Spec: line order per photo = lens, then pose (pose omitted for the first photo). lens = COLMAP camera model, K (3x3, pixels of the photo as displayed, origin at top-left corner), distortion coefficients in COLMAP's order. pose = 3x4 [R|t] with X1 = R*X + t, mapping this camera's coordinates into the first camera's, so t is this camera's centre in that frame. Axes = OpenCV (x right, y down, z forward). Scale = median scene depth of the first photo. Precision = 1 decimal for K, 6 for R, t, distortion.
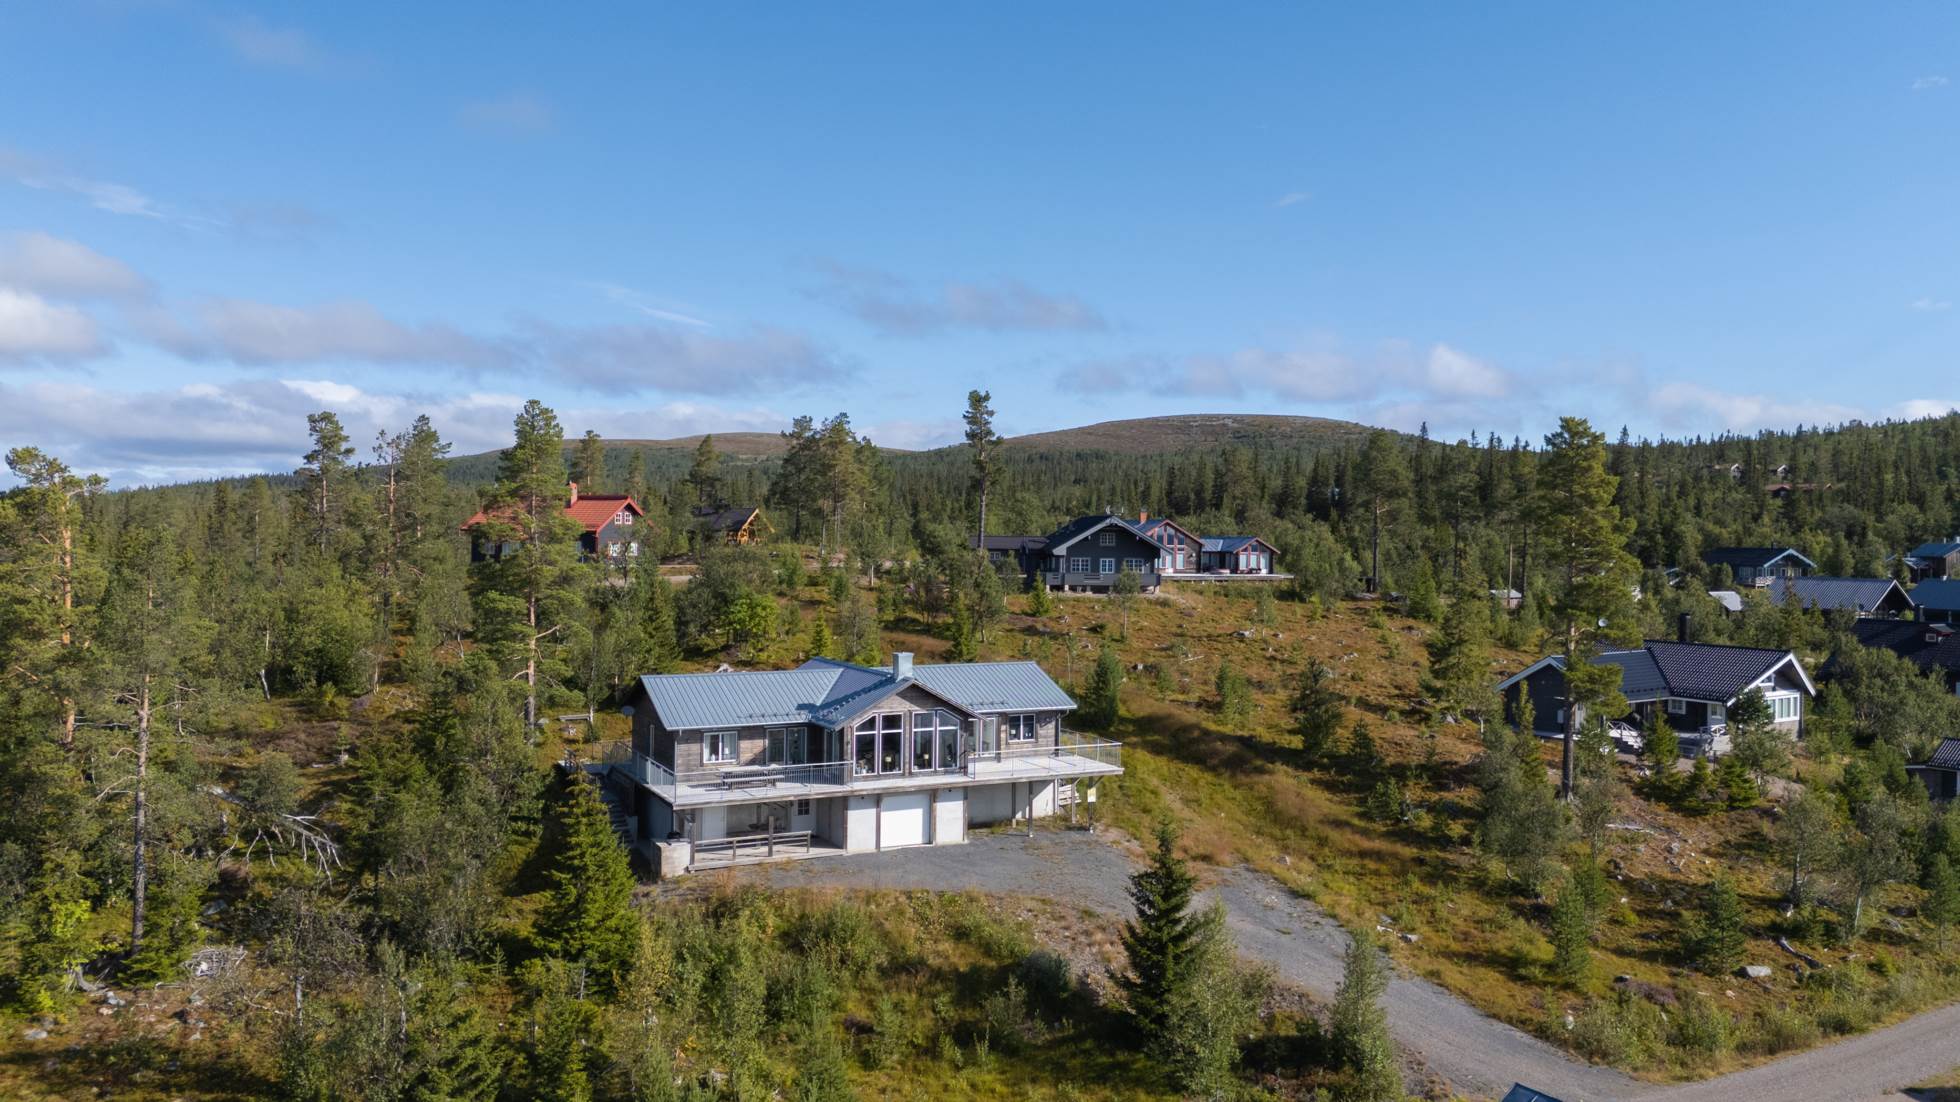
lens RADIAL K [[1422.6, 0, 979.9], [0, 1422.6, 563.5], [0, 0, 1]] dist [0.067241, -0.069688]
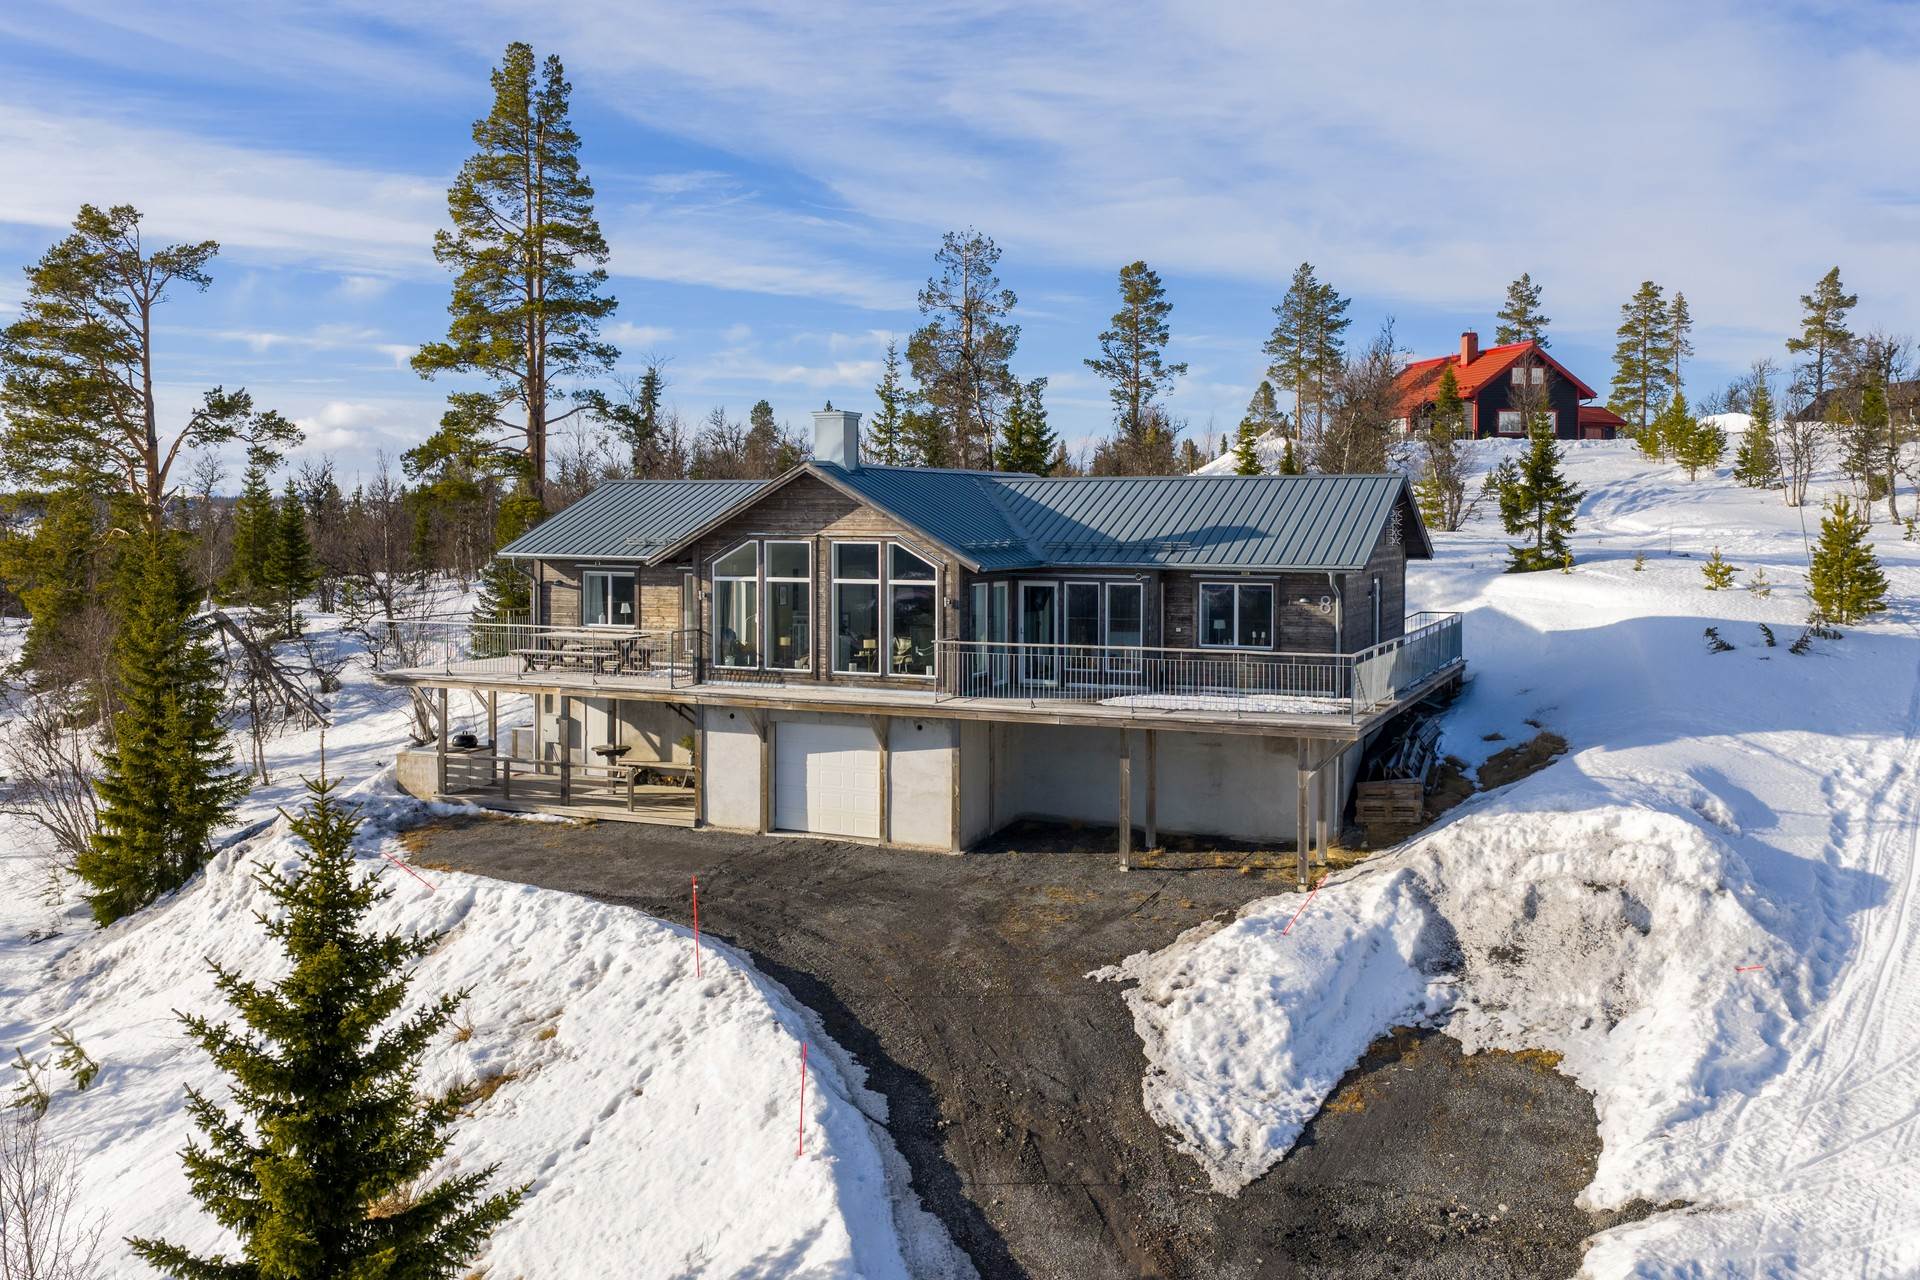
lens RADIAL K [[1604.7, 0, 984.0], [0, 1604.7, 520.2], [0, 0, 1]] dist [0.006288, -0.010412]
pose [[0.623879, -0.008104, -0.781479, 0.370869], [-0.007128, 0.999846, -0.016059, 0.104149], [0.781488, 0.015589, 0.623725, 0.709937]]
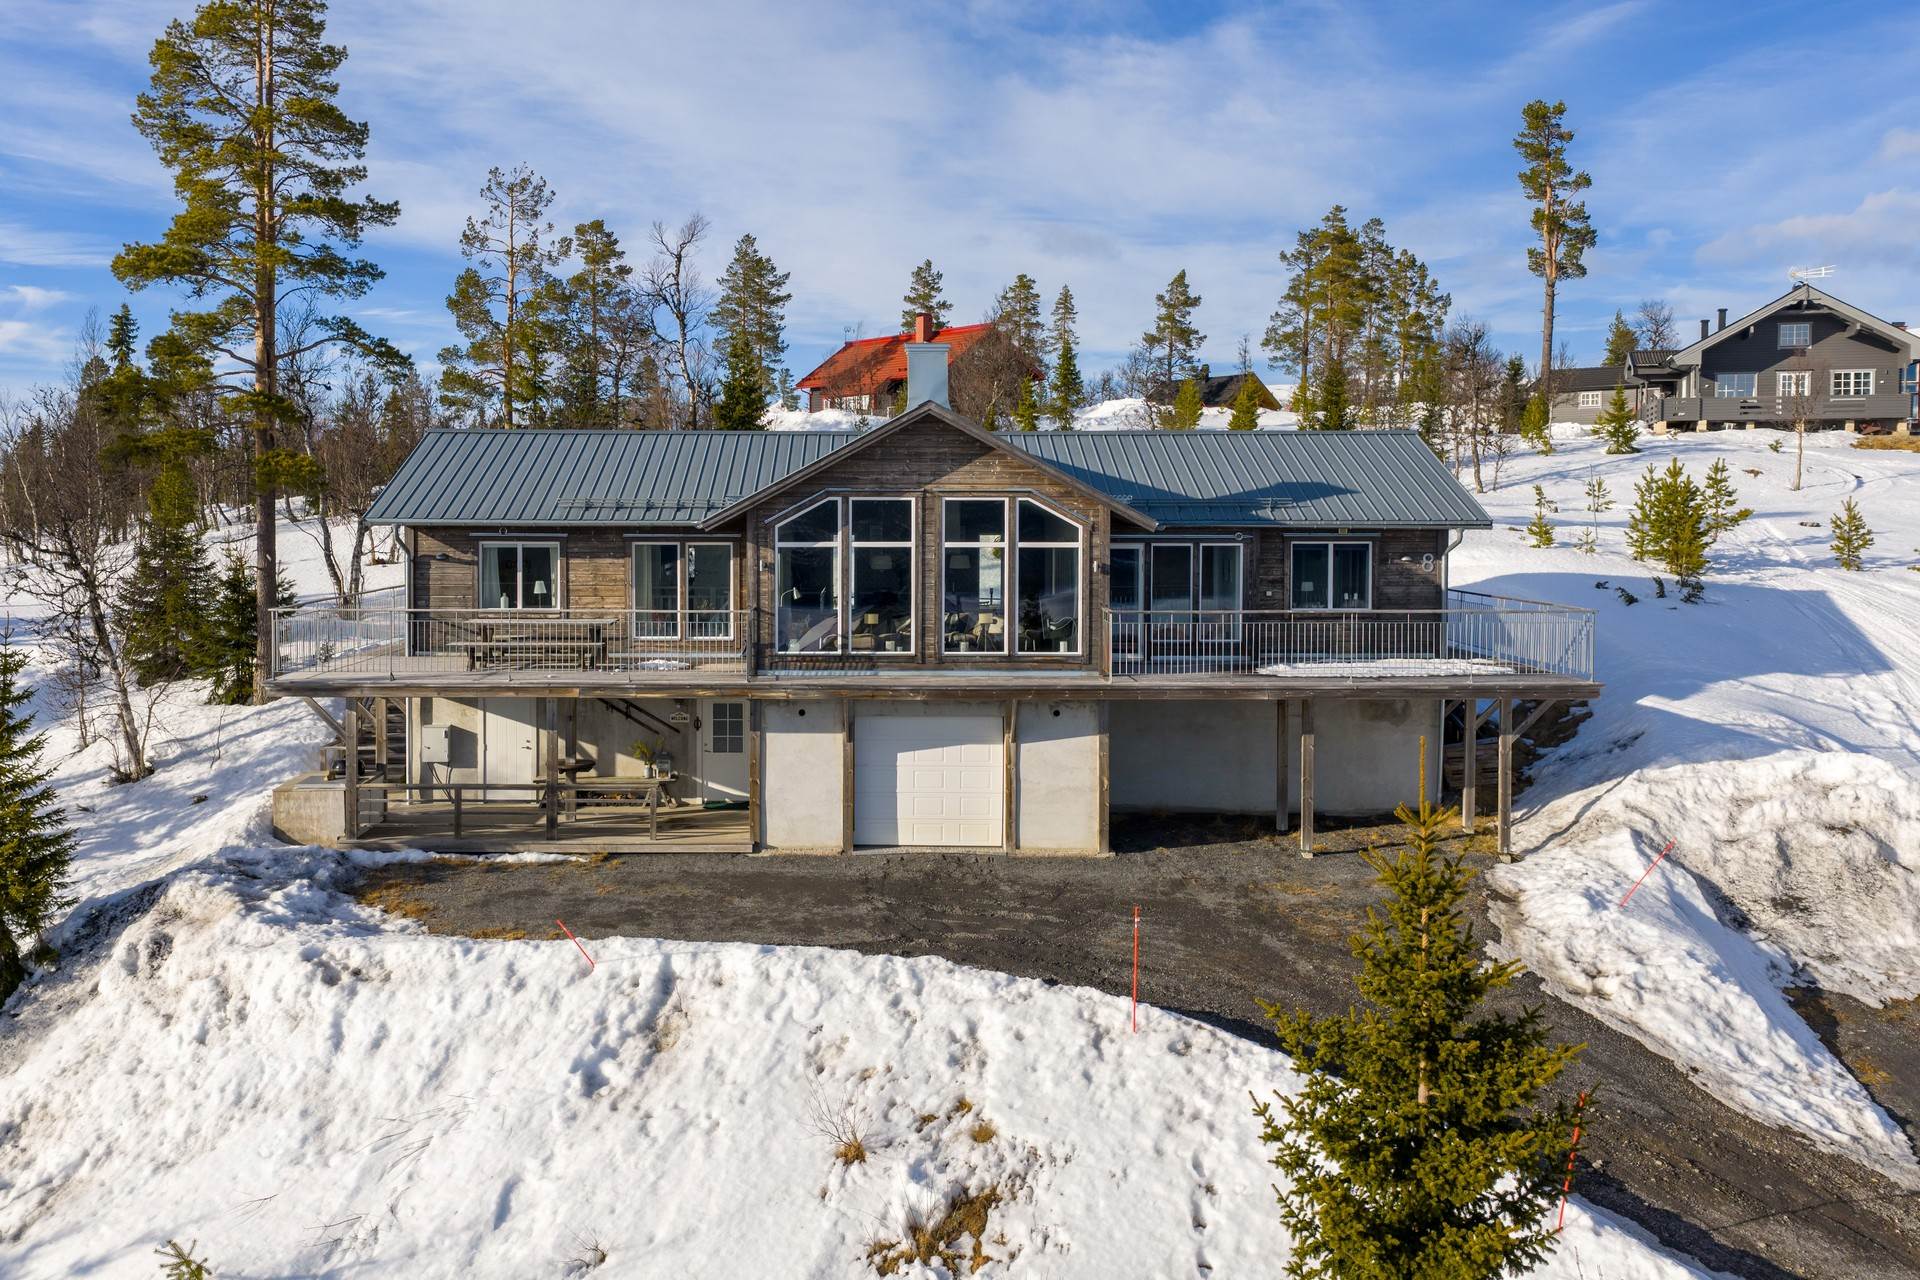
lens RADIAL K [[1604.7, 0, 860.0], [0, 1604.7, 553.8], [0, 0, 1]] dist [0.006288, -0.010412]
pose [[0.881487, 0.004660, -0.472185, 0.130517], [0.001852, 0.999909, 0.013326, 0.112103], [0.472204, -0.012621, 0.881399, 0.607105]]
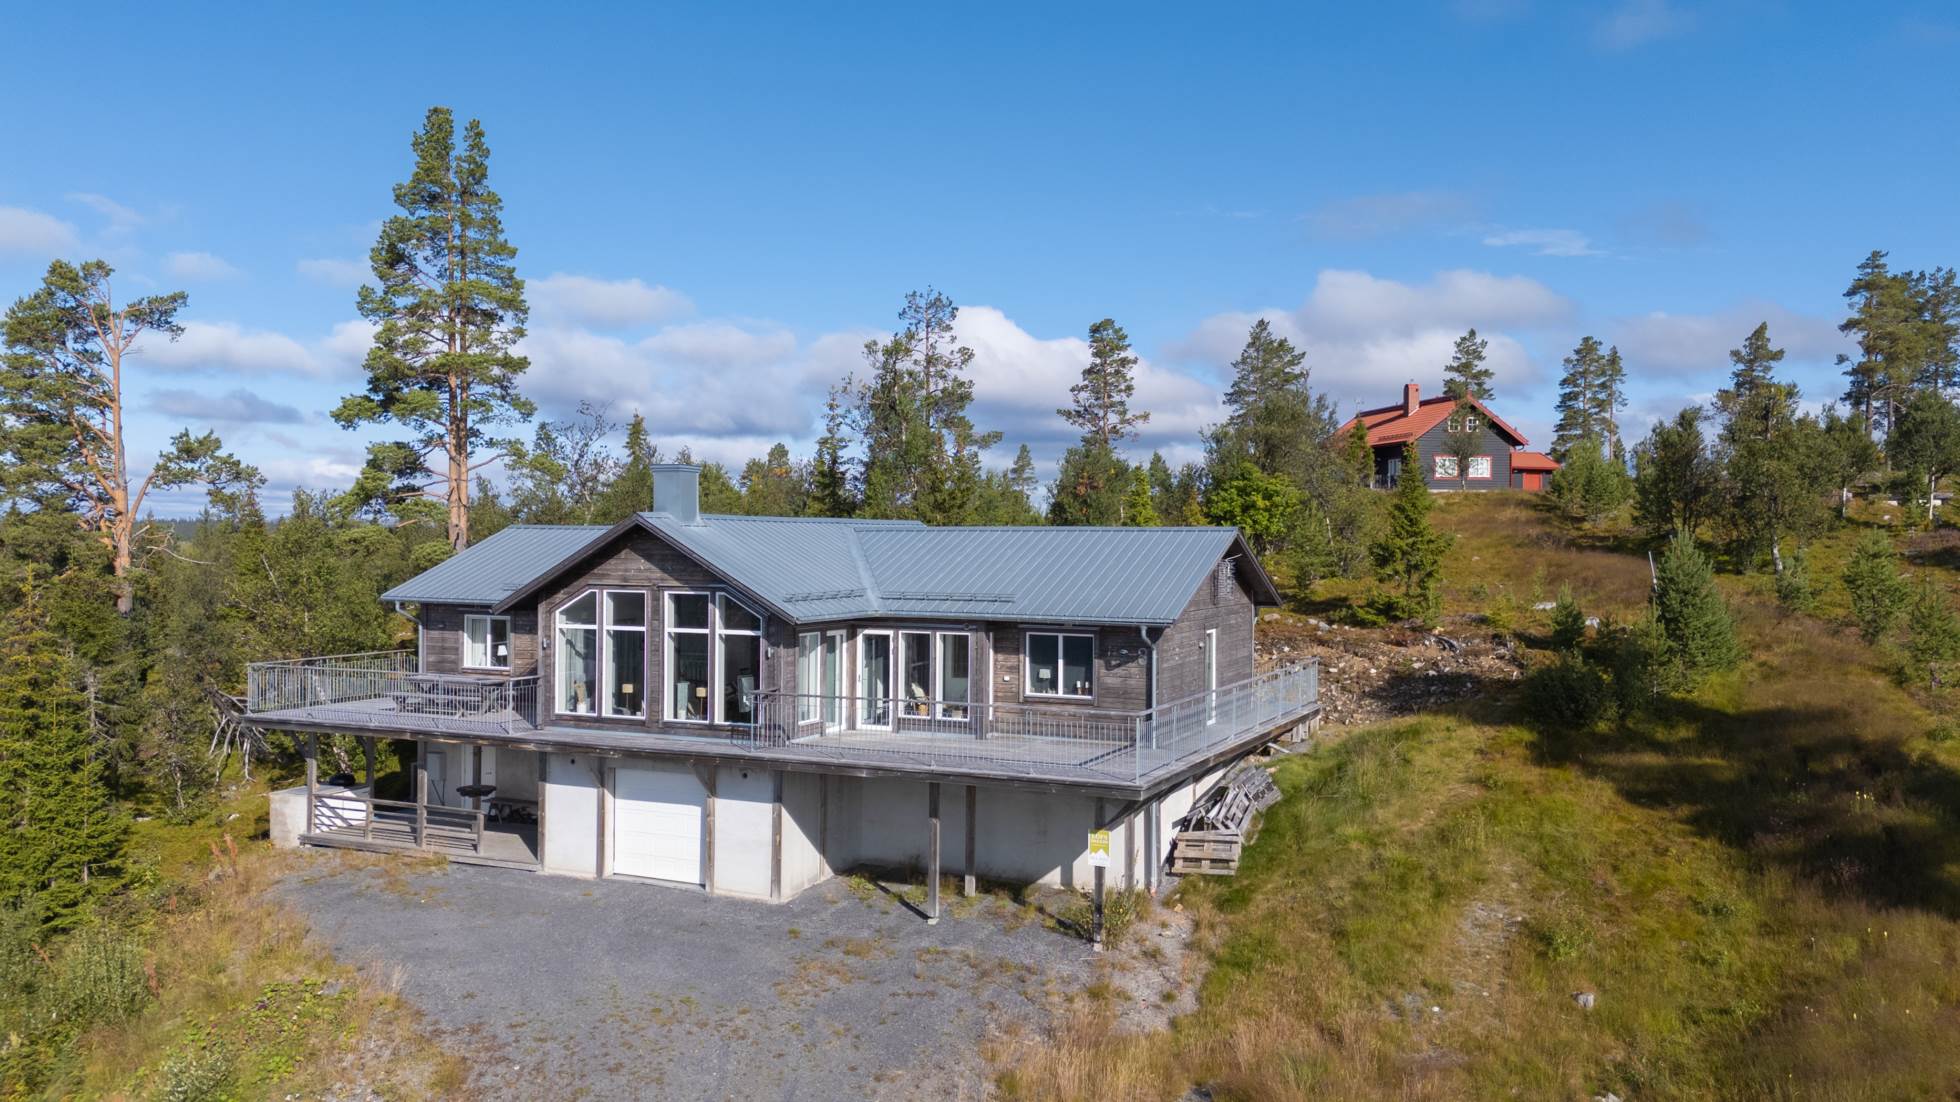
lens RADIAL K [[1422.6, 0, 993.1], [0, 1422.6, 537.9], [0, 0, 1]] dist [0.067241, -0.069688]
pose [[0.608712, -0.011637, -0.793306, 0.375140], [-0.011889, 0.999646, -0.023786, 0.095726], [0.793302, 0.023911, 0.608358, 0.790115]]
